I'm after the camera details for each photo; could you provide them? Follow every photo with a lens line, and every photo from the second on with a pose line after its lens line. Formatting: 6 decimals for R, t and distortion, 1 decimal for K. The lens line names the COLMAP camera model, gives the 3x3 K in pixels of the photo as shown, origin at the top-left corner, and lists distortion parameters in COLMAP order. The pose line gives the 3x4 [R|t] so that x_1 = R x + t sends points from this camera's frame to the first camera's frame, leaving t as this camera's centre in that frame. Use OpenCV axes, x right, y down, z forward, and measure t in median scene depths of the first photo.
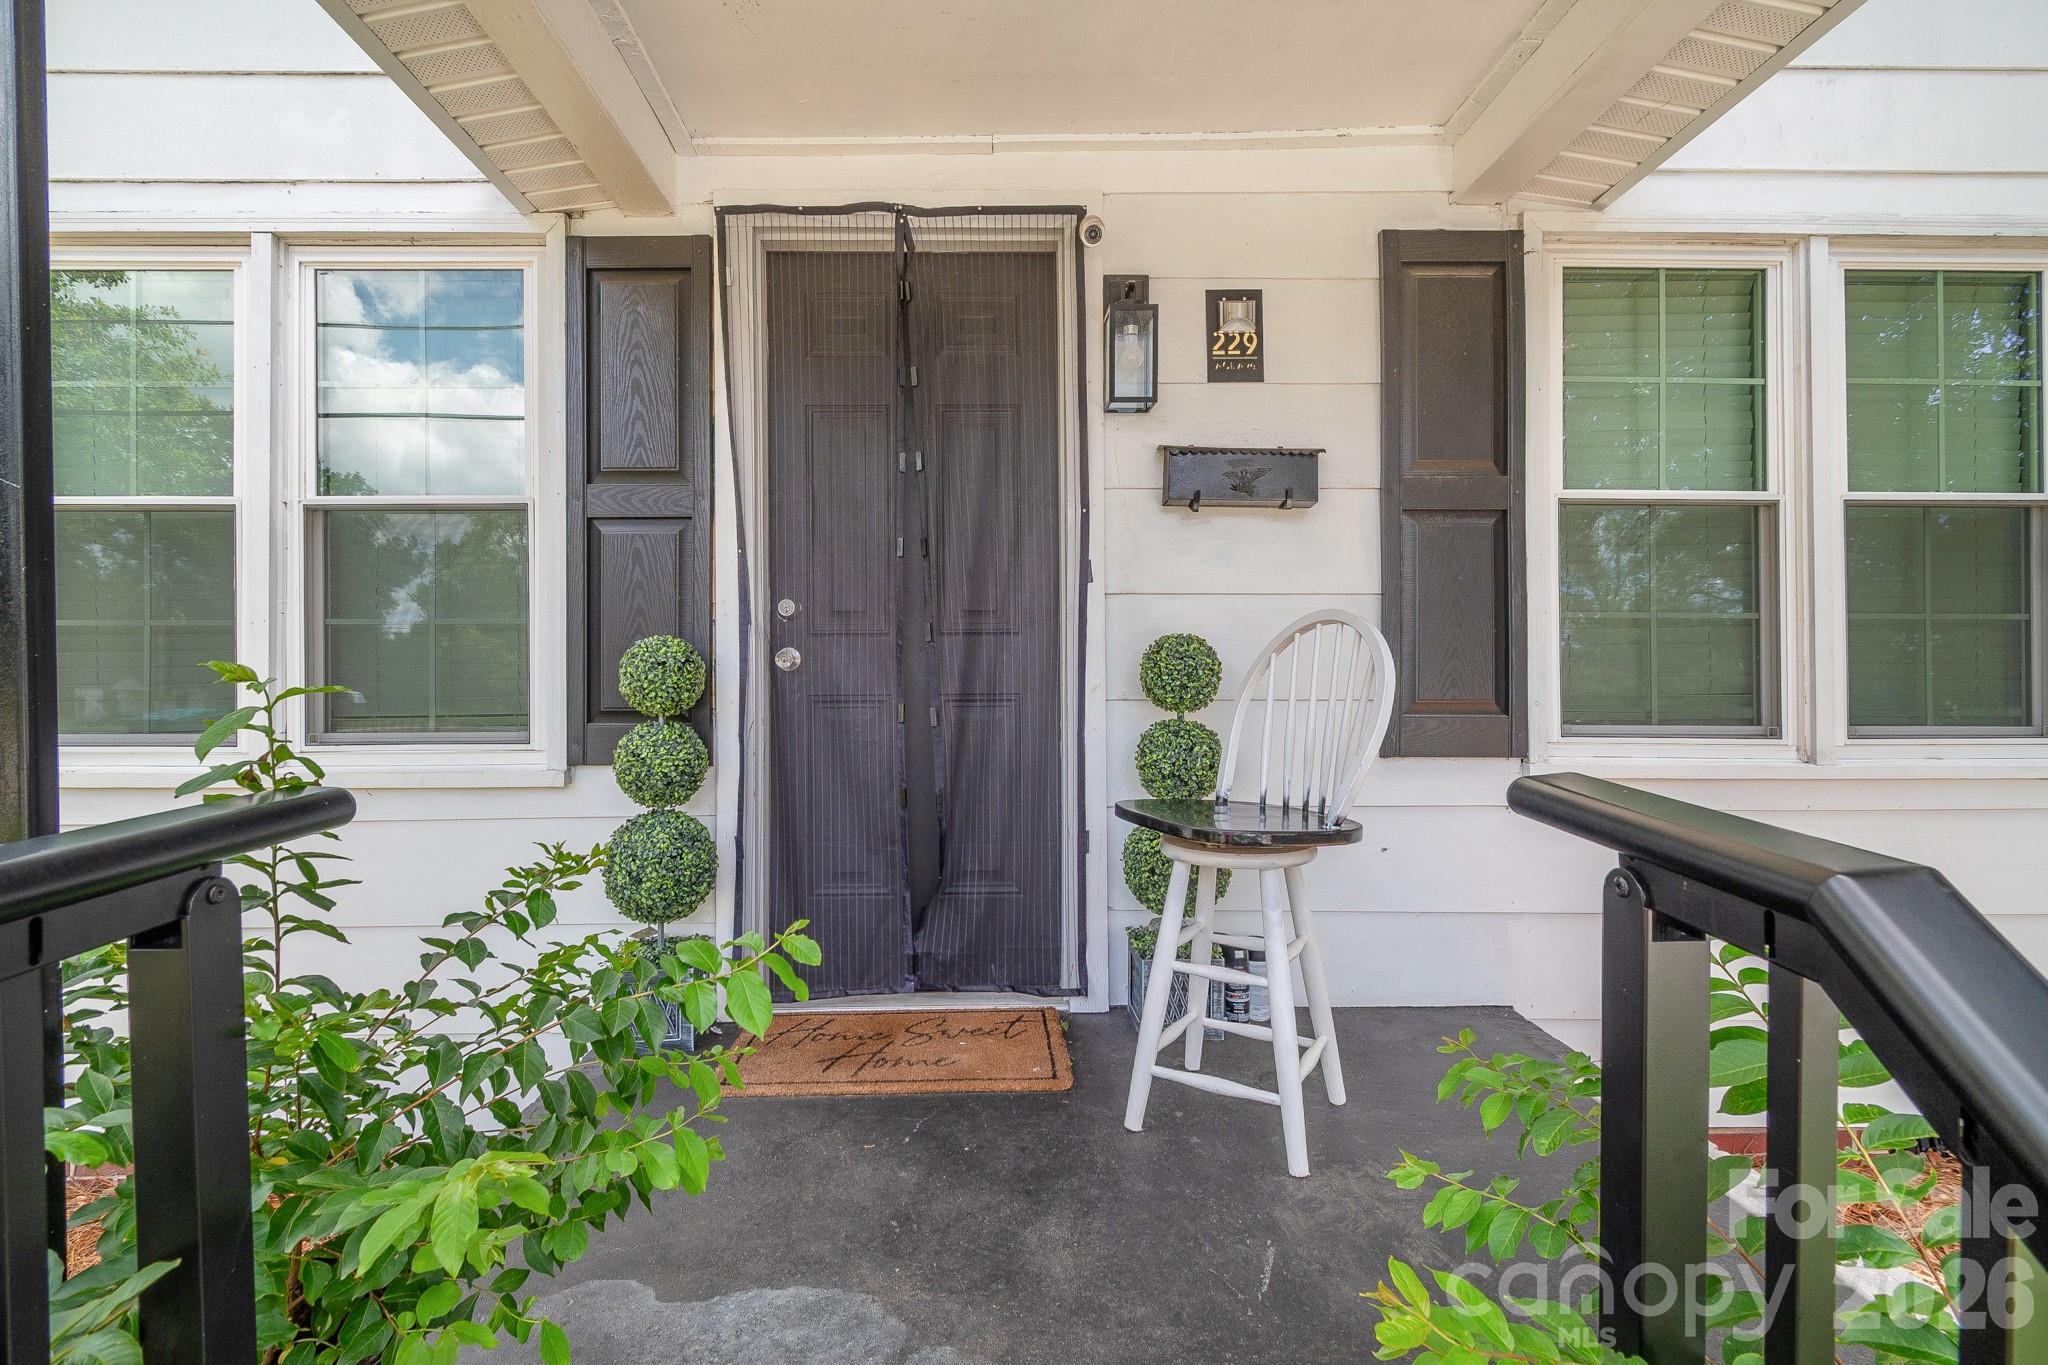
lens RADIAL K [[932.2, 0, 1014.6], [0, 932.2, 685.4], [0, 0, 1]] dist [0.012008, -0.005585]
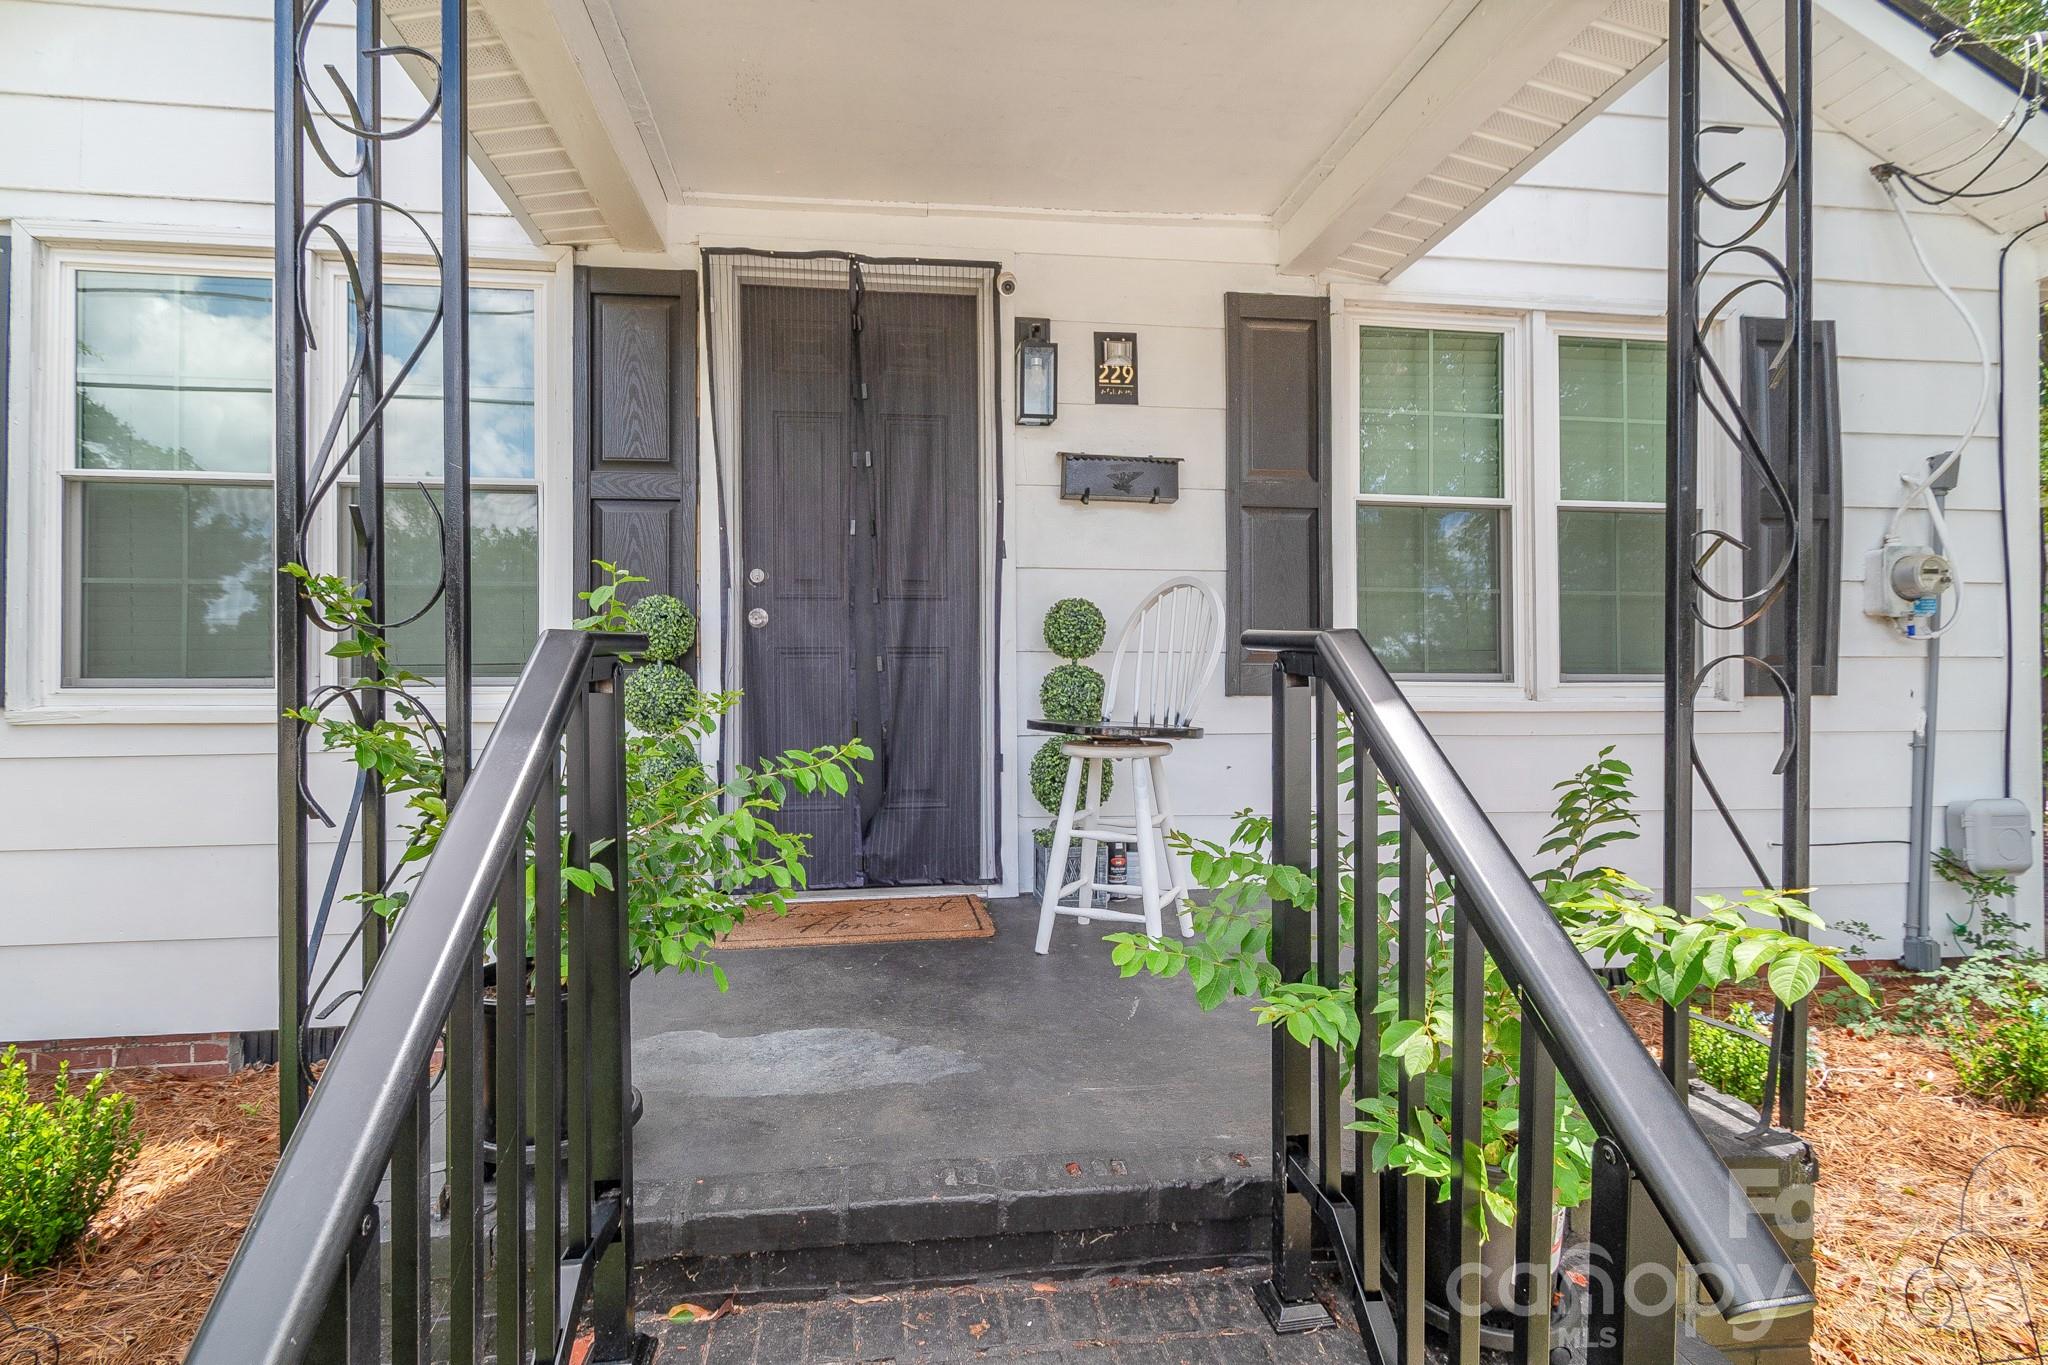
lens RADIAL K [[932.2, 0, 1006.0], [0, 932.2, 678.8], [0, 0, 1]] dist [0.012008, -0.005585]
pose [[0.994129, 0.000924, 0.108193, -0.053969], [-0.000783, 0.999999, -0.001346, 0.055315], [-0.108194, 0.001254, 0.994129, -0.261566]]
